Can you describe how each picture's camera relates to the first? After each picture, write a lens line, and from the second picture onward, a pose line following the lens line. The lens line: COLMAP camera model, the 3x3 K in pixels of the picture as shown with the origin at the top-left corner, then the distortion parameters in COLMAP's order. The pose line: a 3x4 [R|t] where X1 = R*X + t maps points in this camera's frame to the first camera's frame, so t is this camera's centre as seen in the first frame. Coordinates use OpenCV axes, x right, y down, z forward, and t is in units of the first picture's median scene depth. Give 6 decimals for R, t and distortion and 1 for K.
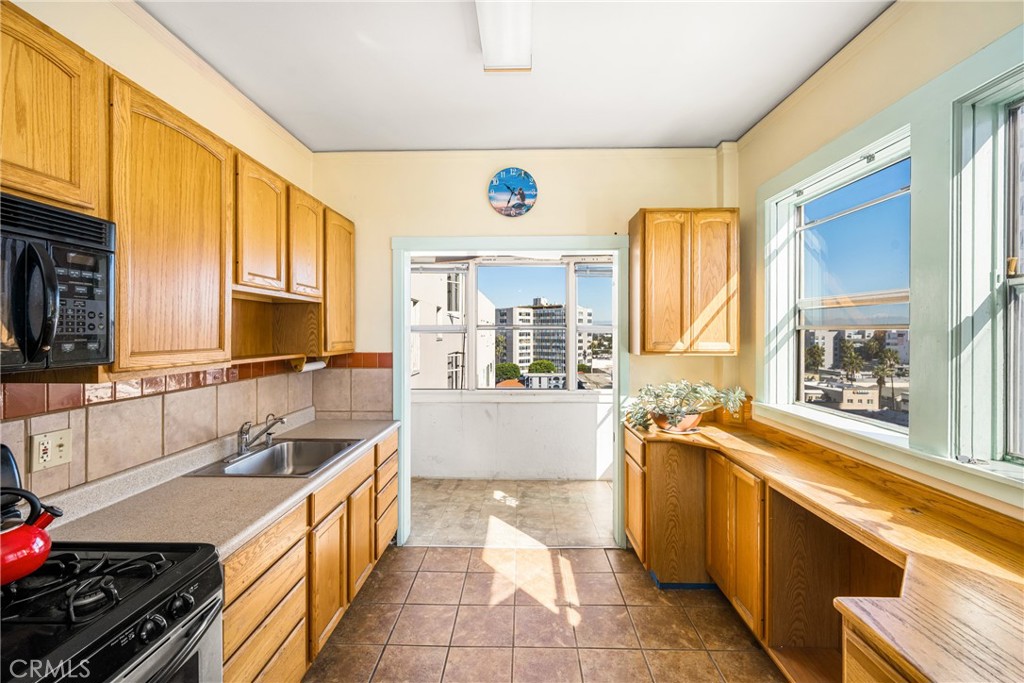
lens RADIAL K [[420.6, 0, 513.5], [0, 420.6, 335.3], [0, 0, 1]] dist [0.012548, 0.000723]
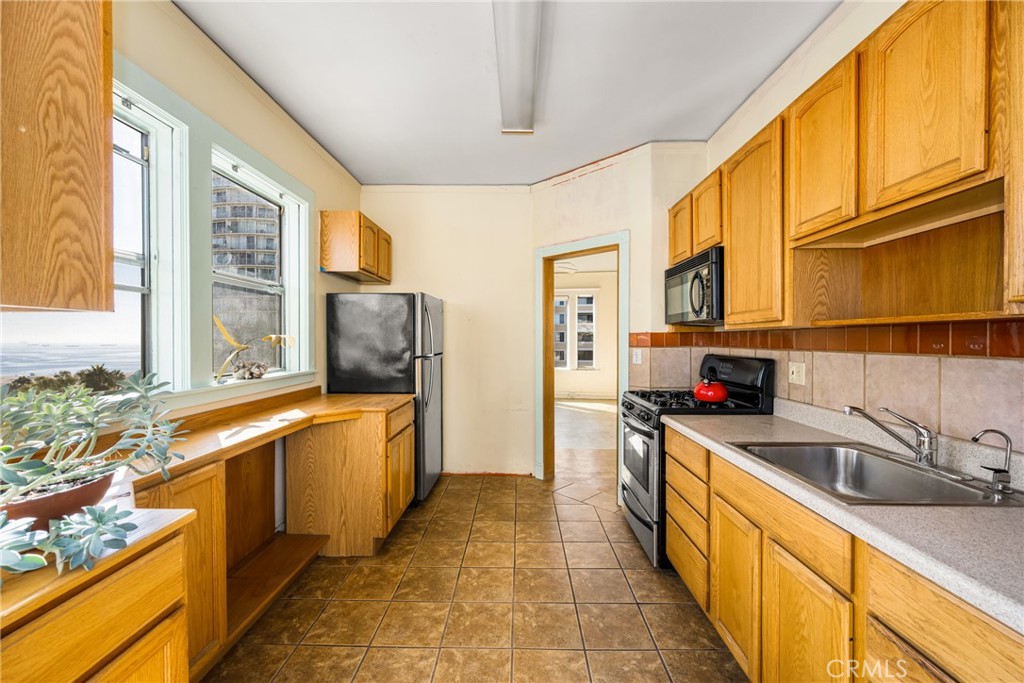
lens RADIAL K [[420.6, 0, 511.2], [0, 420.6, 341.3], [0, 0, 1]] dist [0.012548, 0.000723]
pose [[-0.999979, -0.001099, 0.006422, -0.012263], [-0.001029, 0.999940, 0.010918, 0.113571], [-0.006433, 0.010911, -0.999920, 2.255151]]
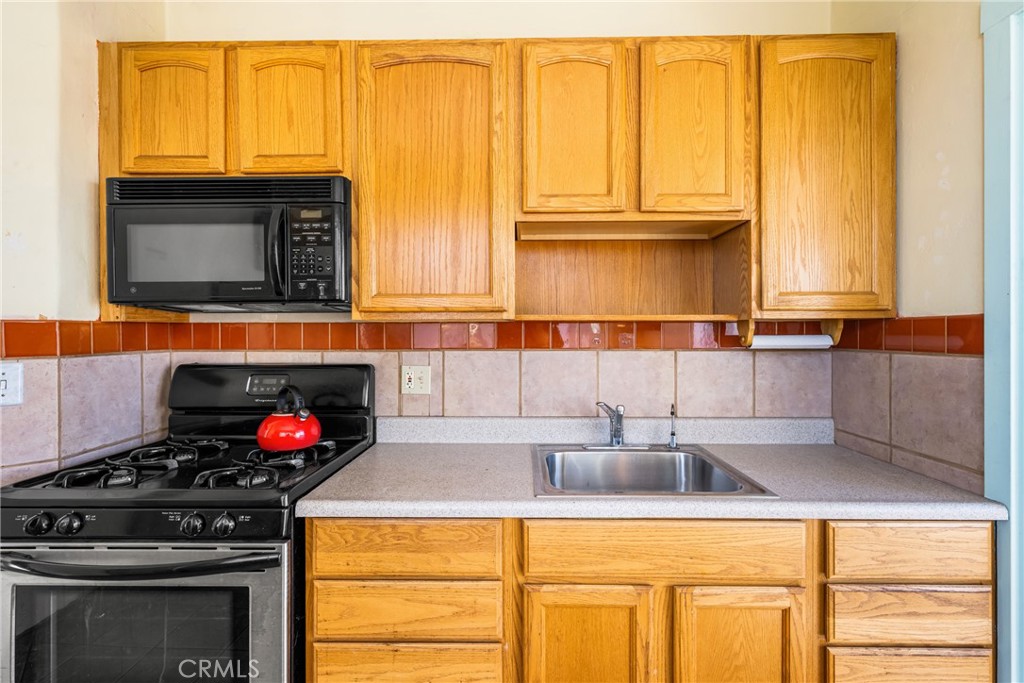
lens RADIAL K [[458.2, 0, 513.1], [0, 458.2, 332.0], [0, 0, 1]] dist [0.007552, -0.001180]
pose [[0.006514, -0.002154, -0.999976, 0.215436], [-0.005074, 0.999985, -0.002187, 0.113209], [0.999966, 0.005088, 0.006503, 1.106264]]
